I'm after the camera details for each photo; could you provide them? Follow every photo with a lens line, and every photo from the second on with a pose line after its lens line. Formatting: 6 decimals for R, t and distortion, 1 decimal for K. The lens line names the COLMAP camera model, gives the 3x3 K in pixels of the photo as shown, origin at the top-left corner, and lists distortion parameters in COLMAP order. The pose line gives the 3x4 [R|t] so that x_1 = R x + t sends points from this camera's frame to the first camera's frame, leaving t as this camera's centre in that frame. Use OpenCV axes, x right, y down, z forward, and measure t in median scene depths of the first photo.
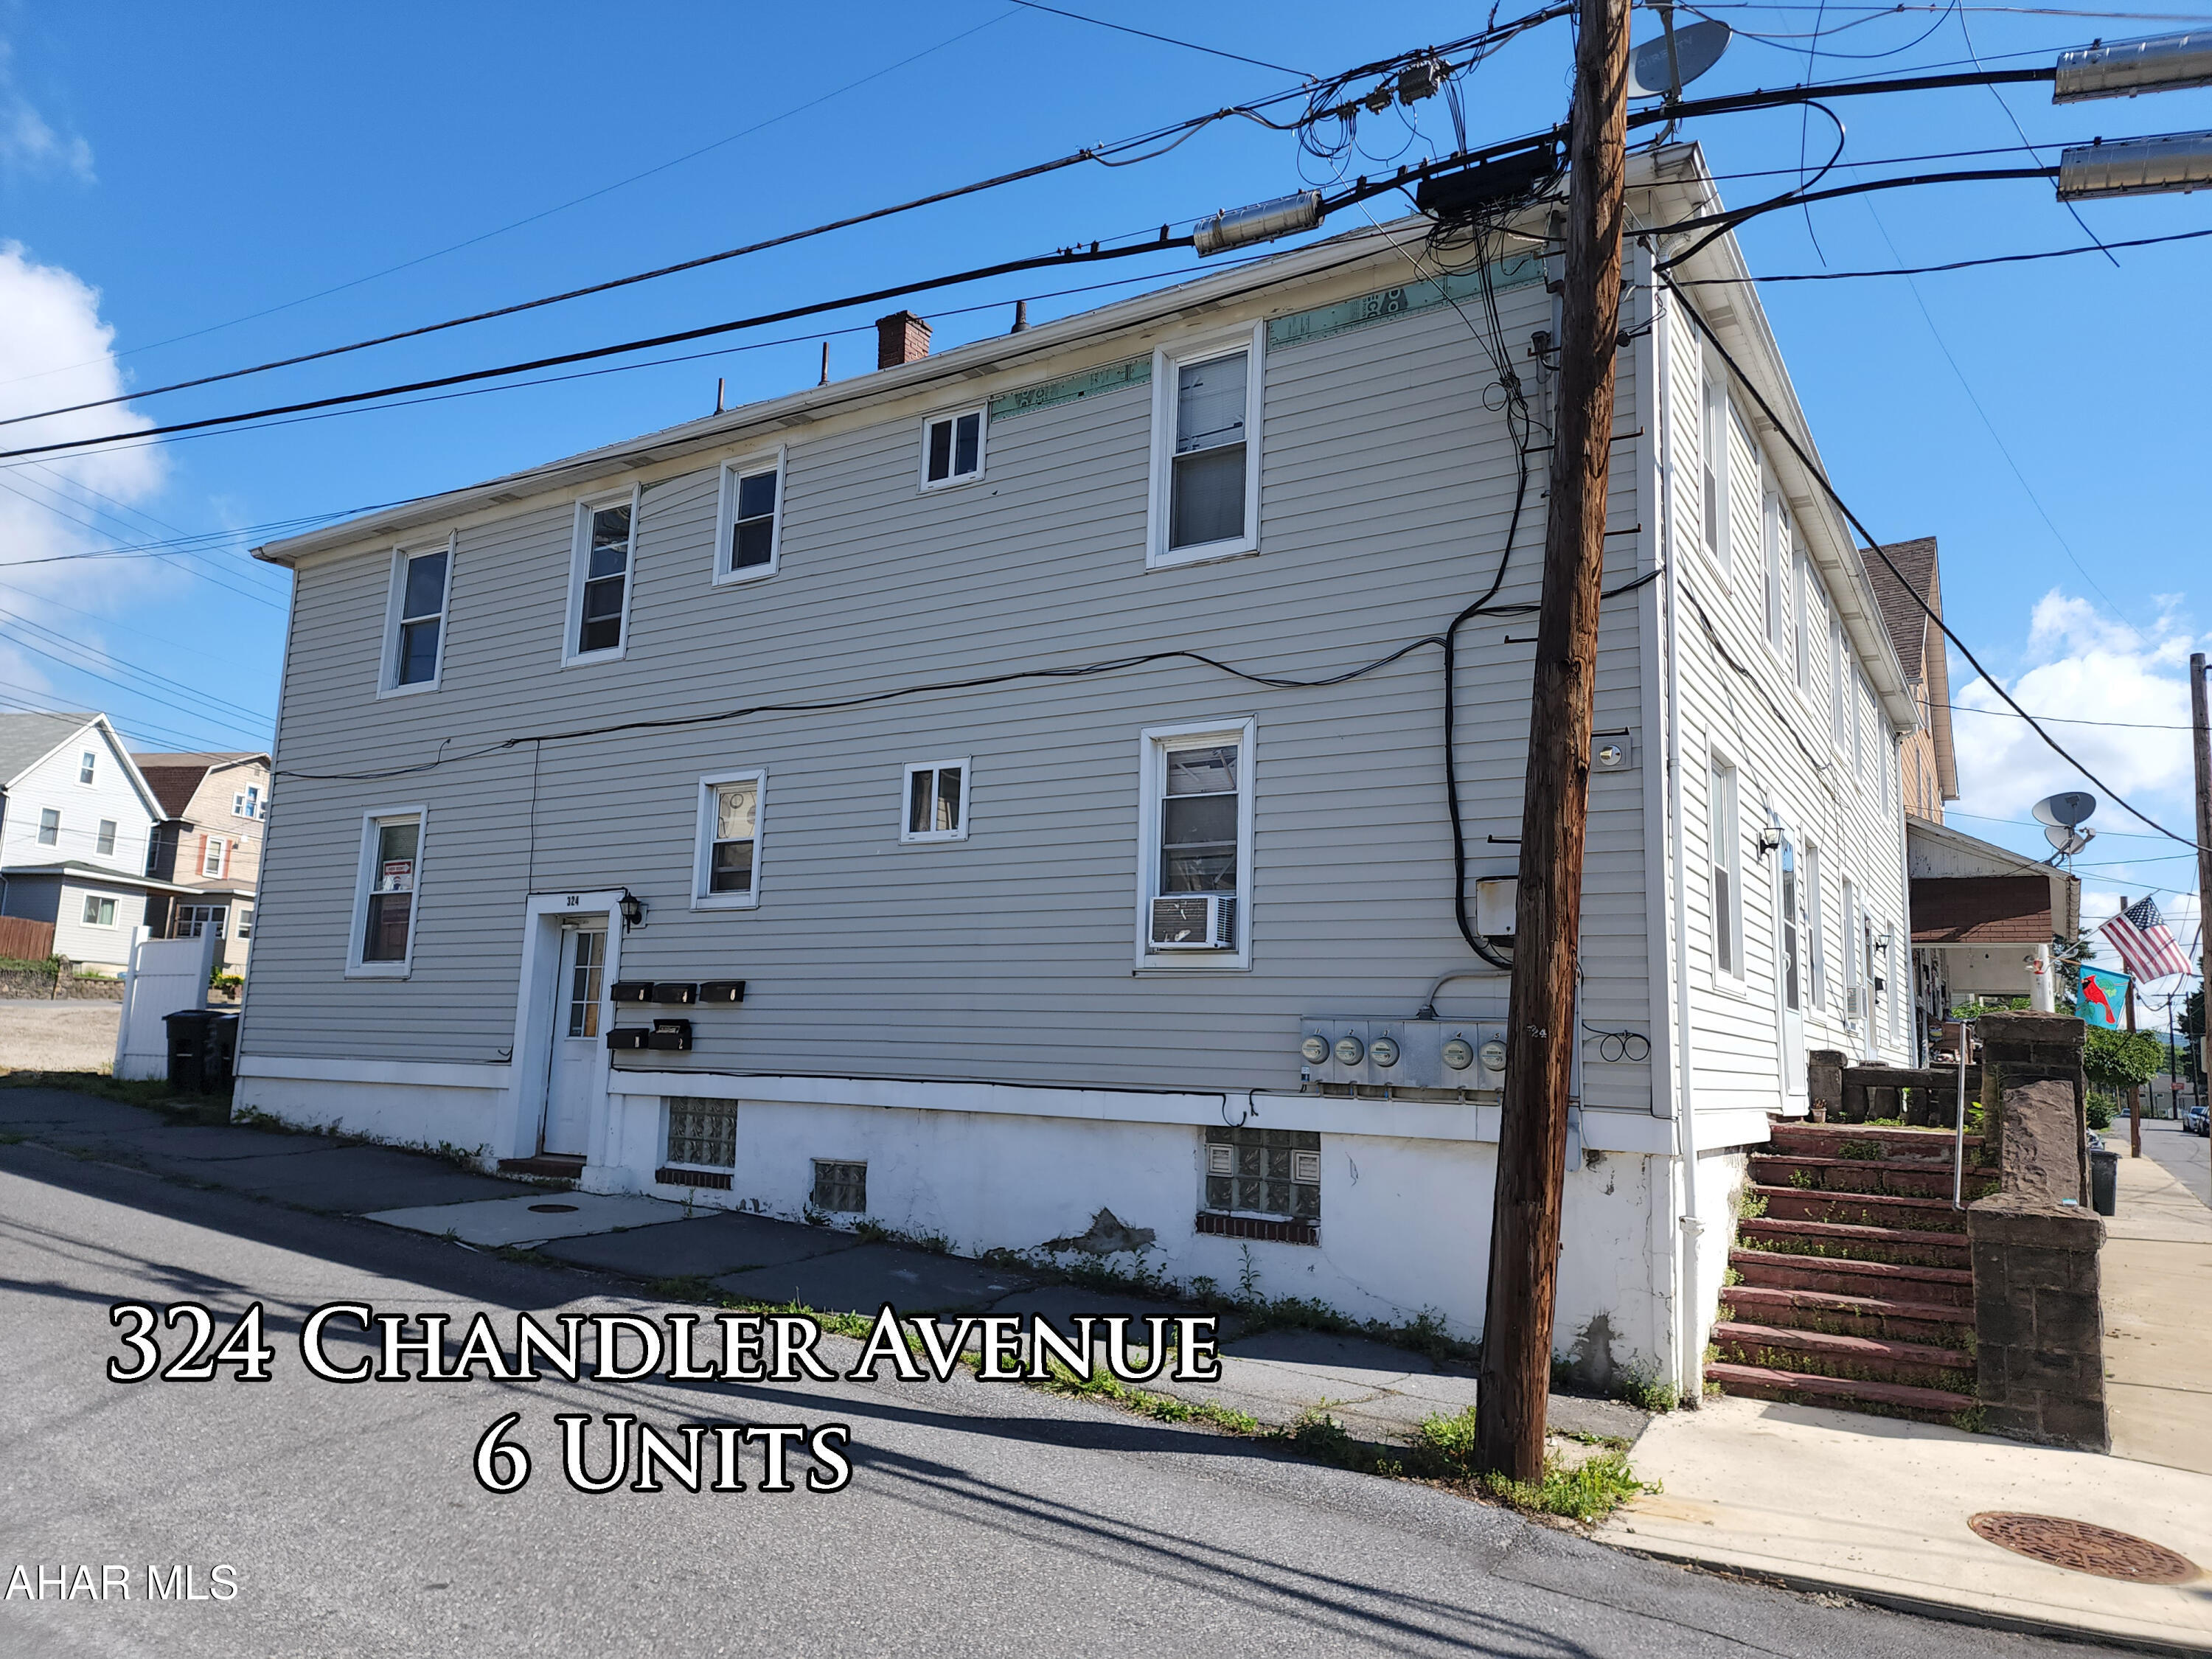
lens RADIAL K [[1488.7, 0, 1106.0], [0, 1488.7, 829.5], [0, 0, 1]] dist [0.037052, -0.001786]
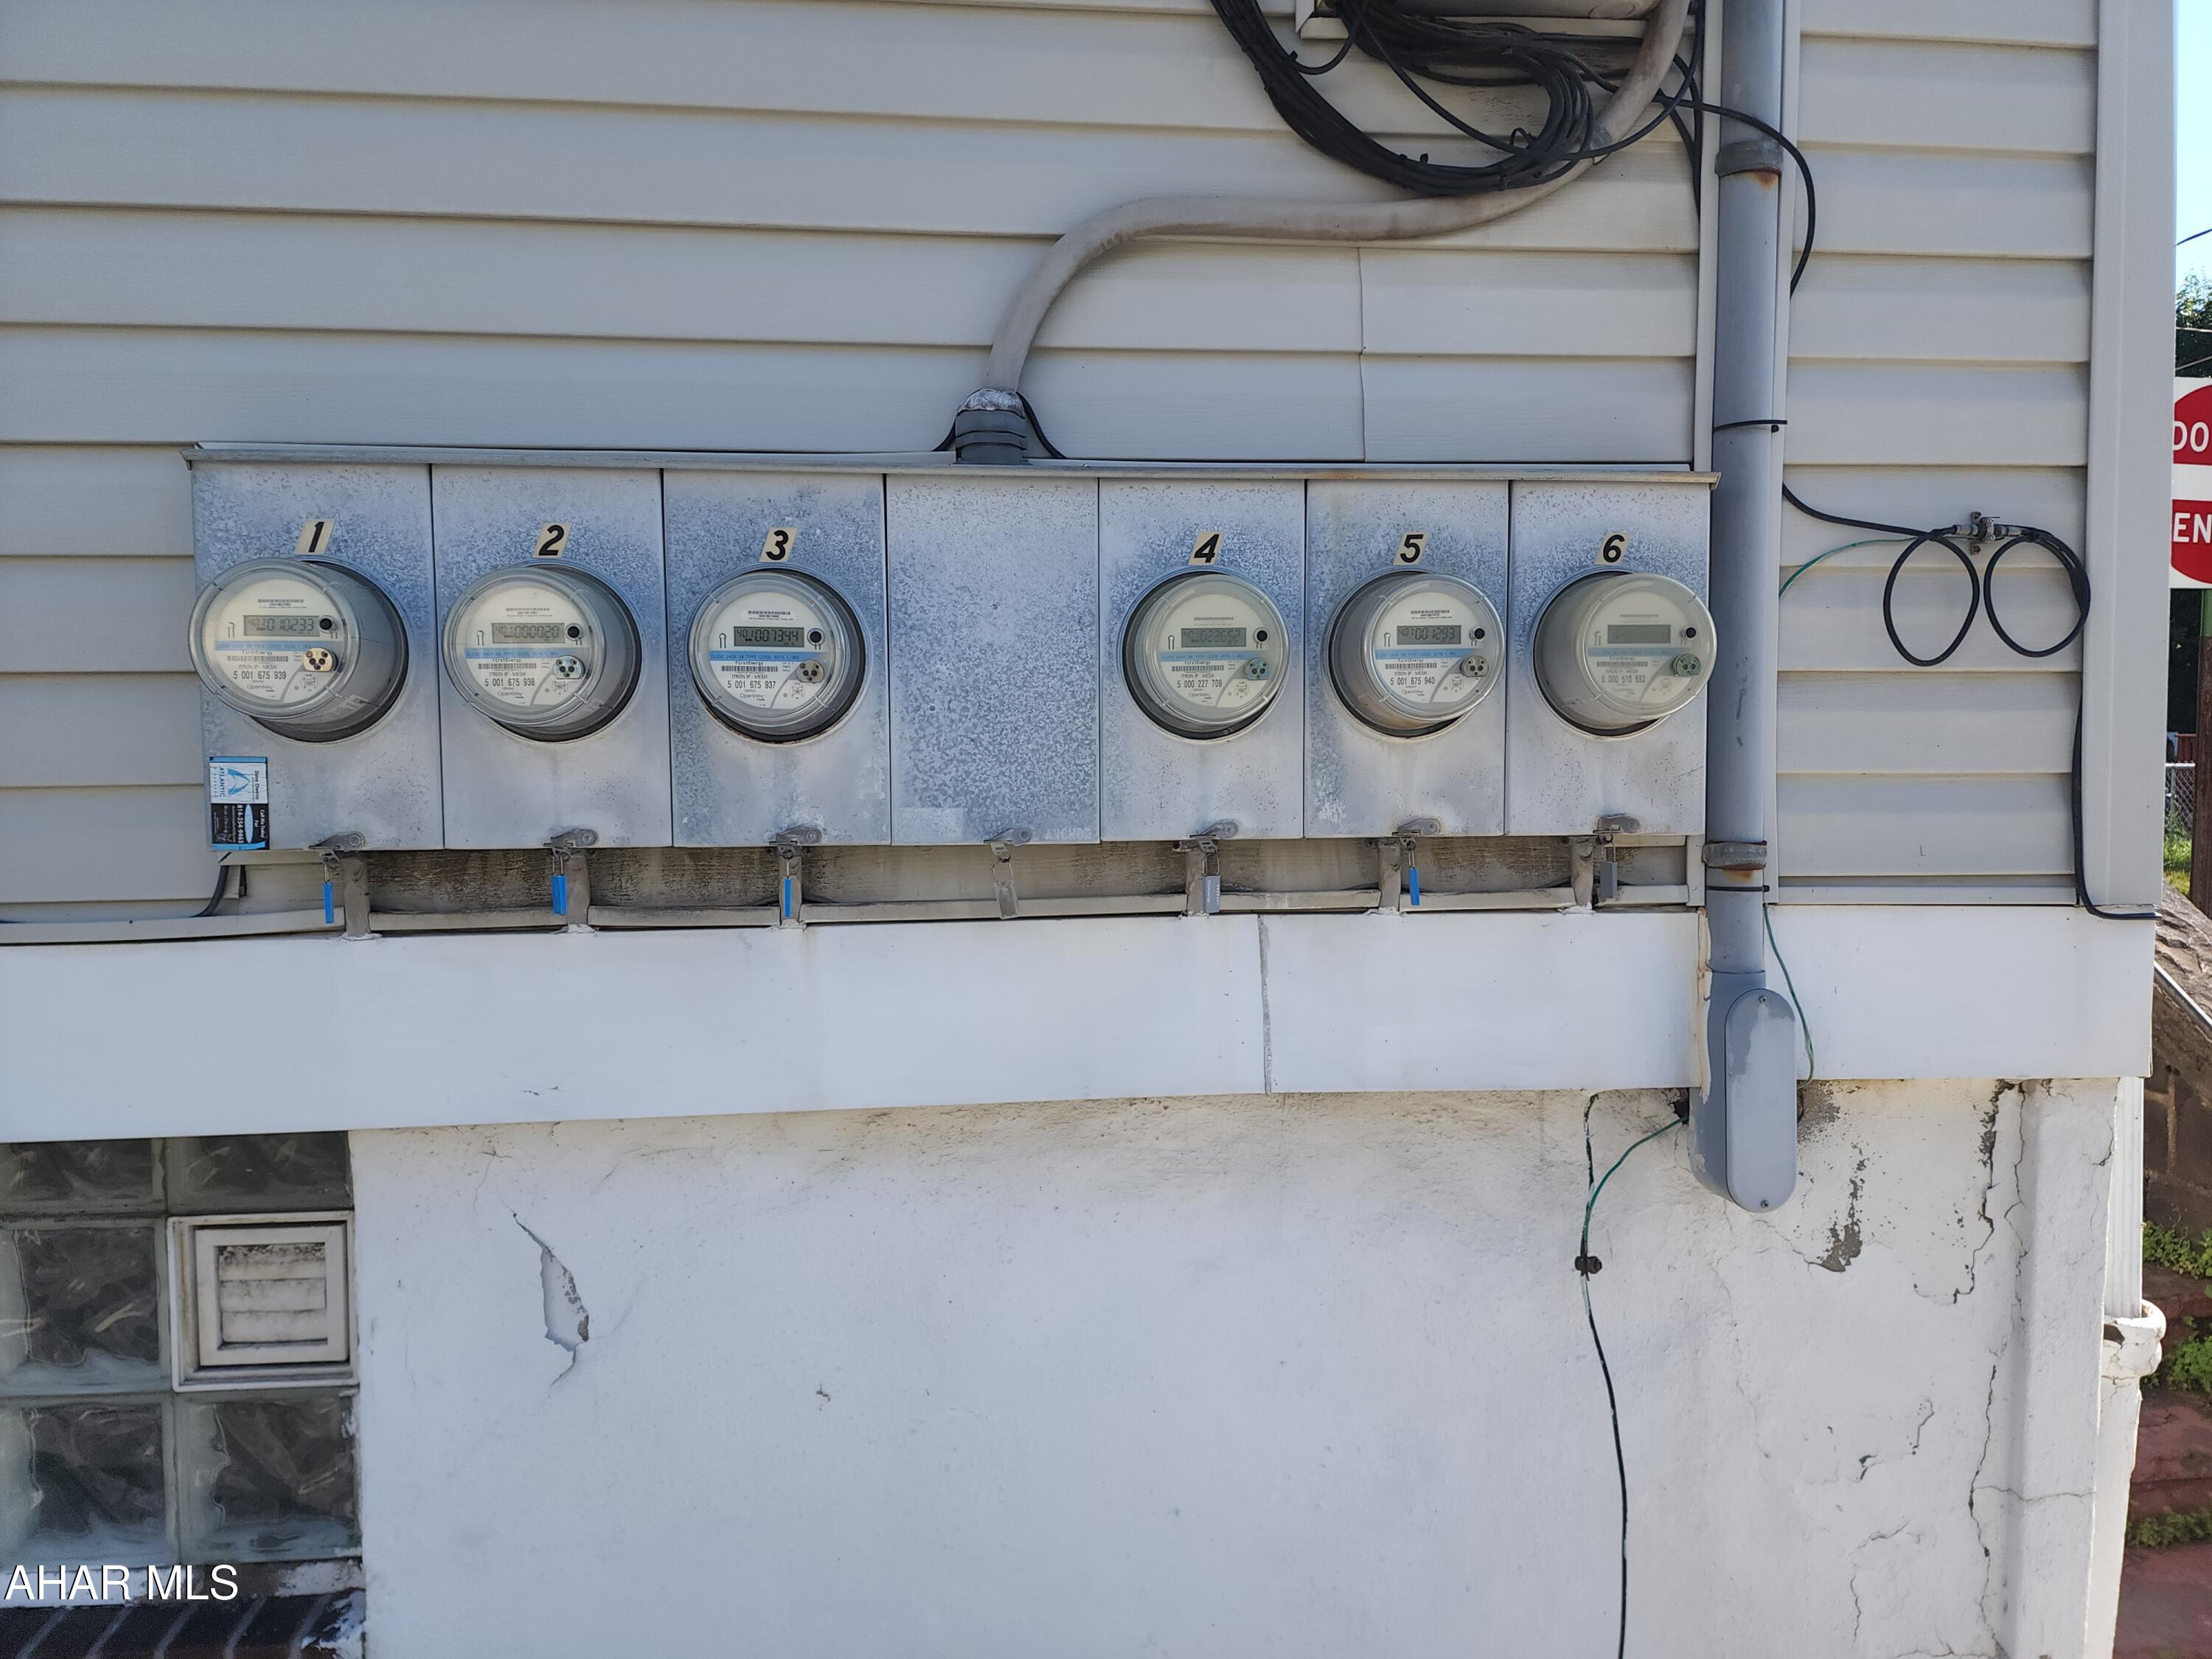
lens RADIAL K [[1488.7, 0, 1106.0], [0, 1488.7, 829.5], [0, 0, 1]] dist [0.037052, -0.001786]
pose [[0.791734, -0.069391, 0.606912, 0.111815], [-0.054743, 0.981470, 0.183630, 0.135087], [-0.608408, -0.178610, 0.773265, 0.839594]]
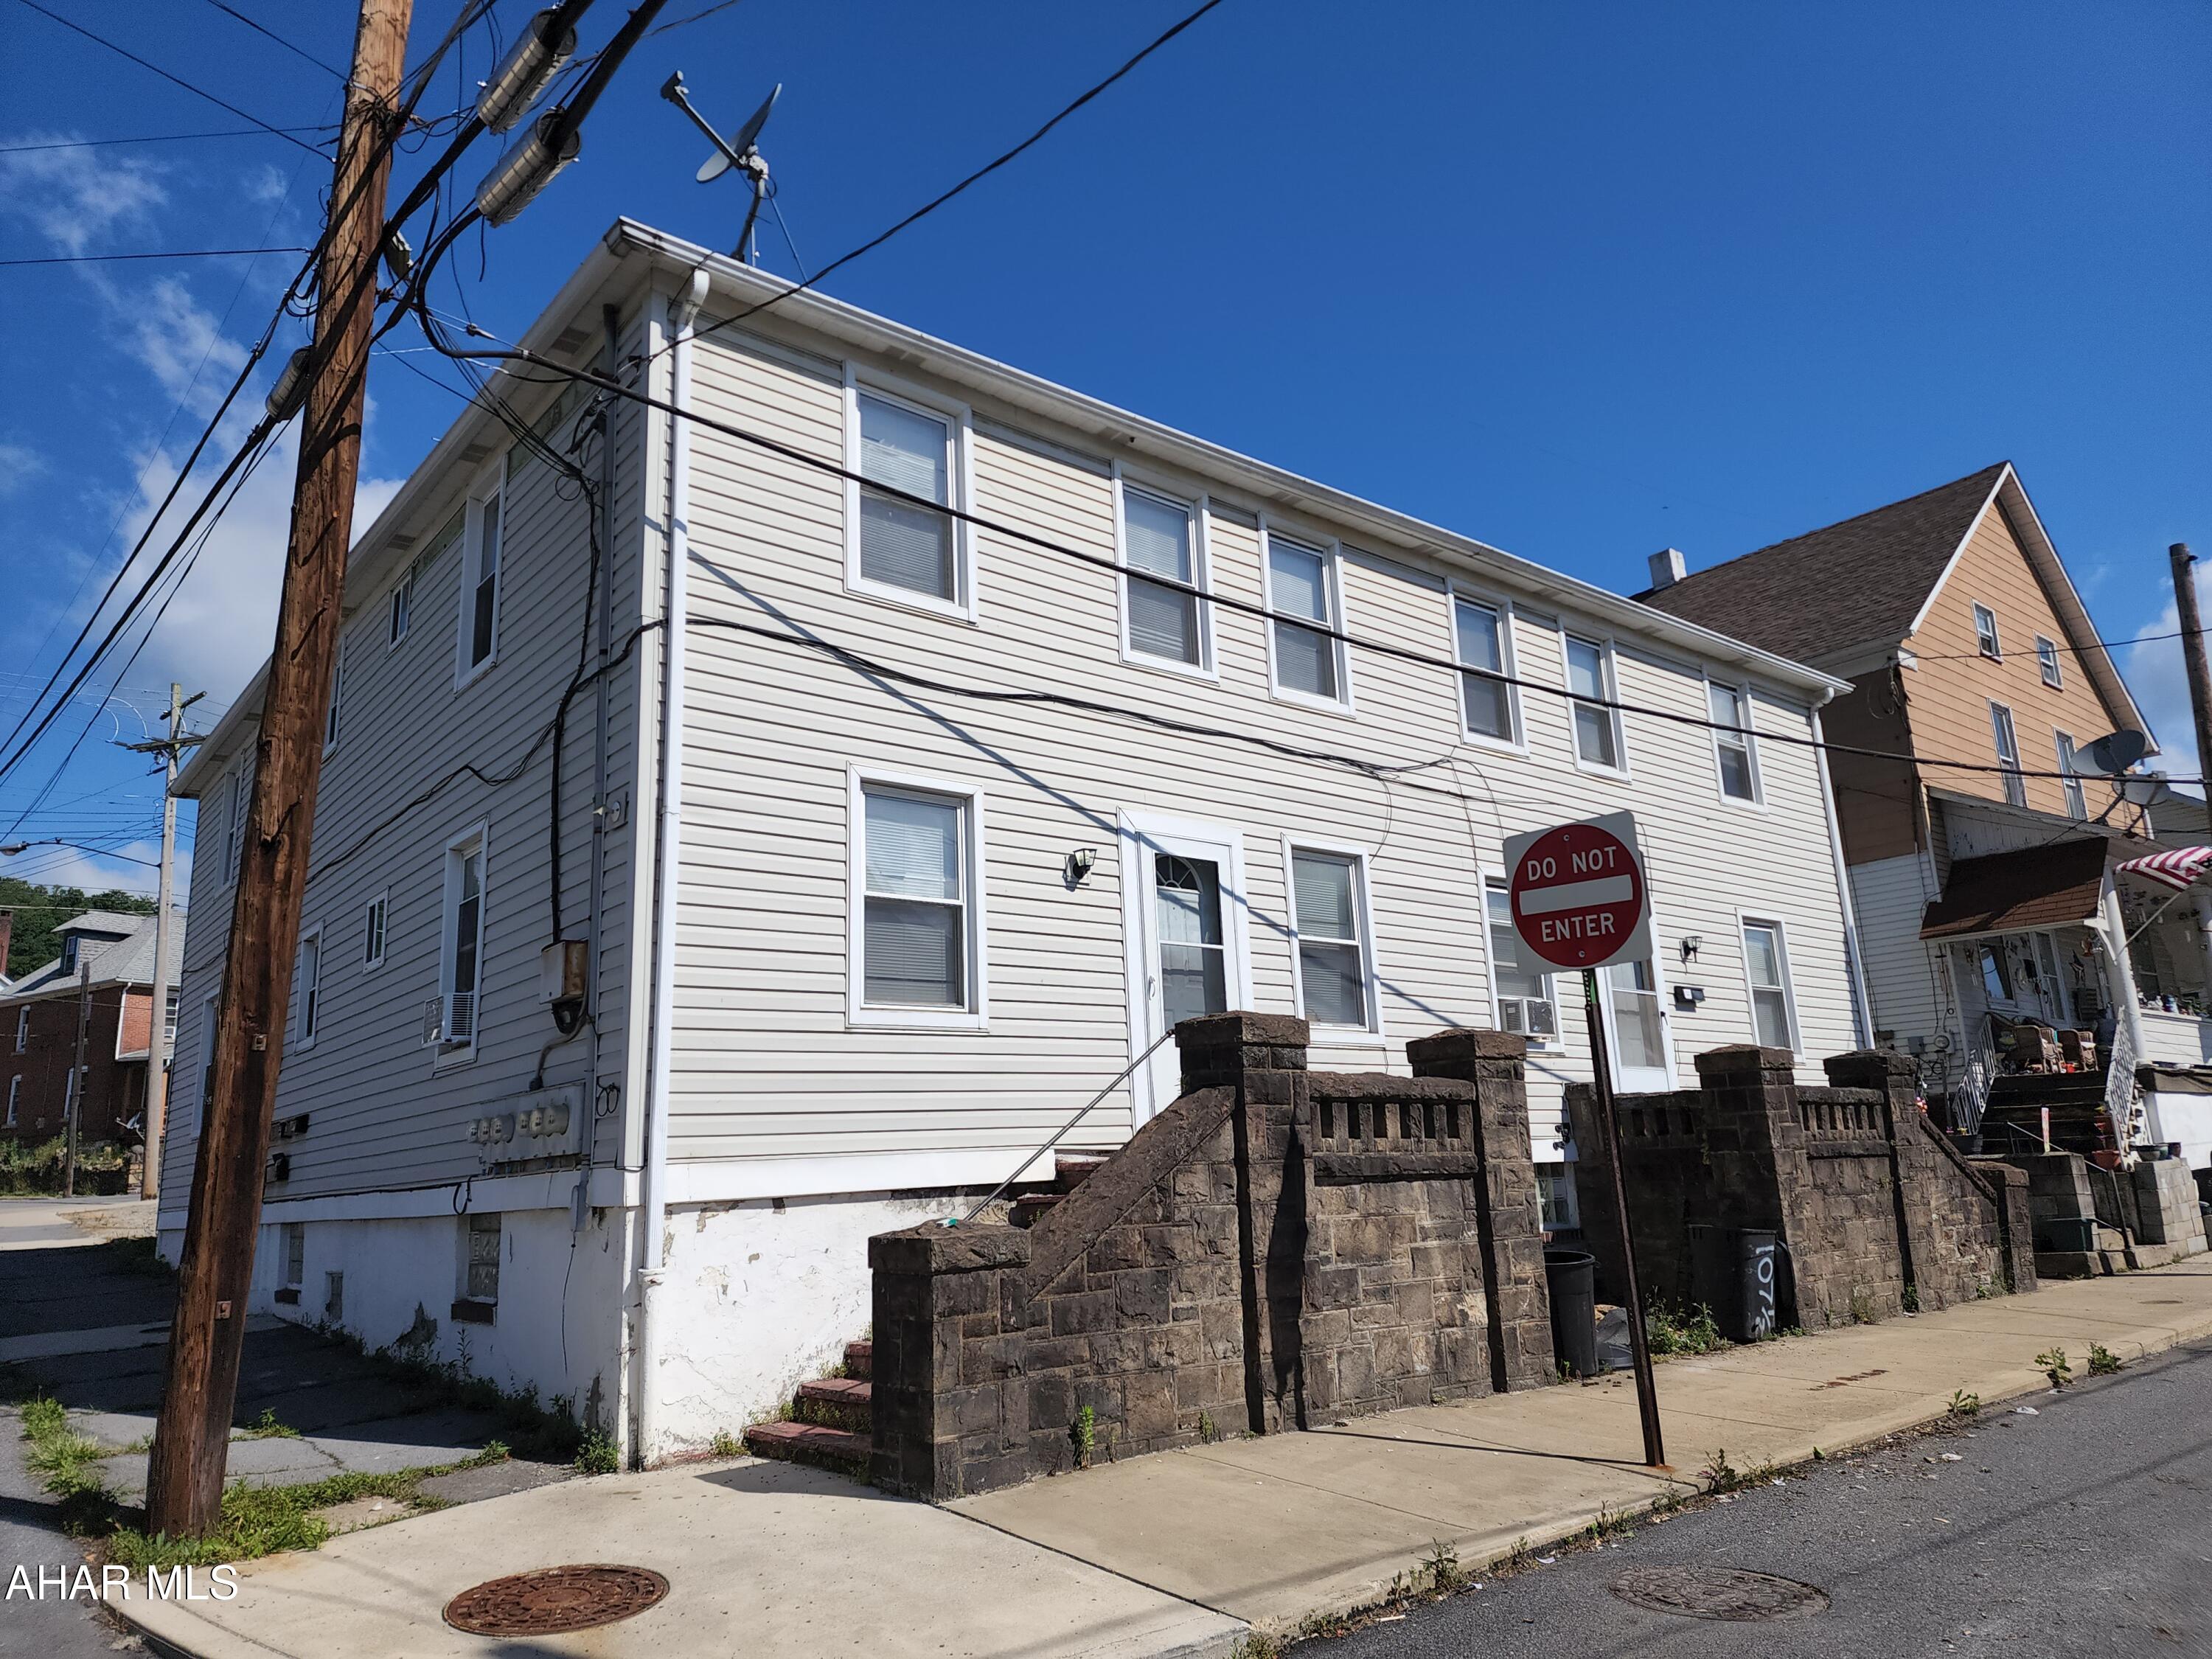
lens RADIAL K [[1488.7, 0, 1106.0], [0, 1488.7, 829.5], [0, 0, 1]] dist [0.037052, -0.001786]
pose [[0.947575, -0.144387, -0.285052, 0.899788], [0.123421, 0.988238, -0.090291, 0.089786], [0.294736, 0.050376, 0.954250, 0.128875]]
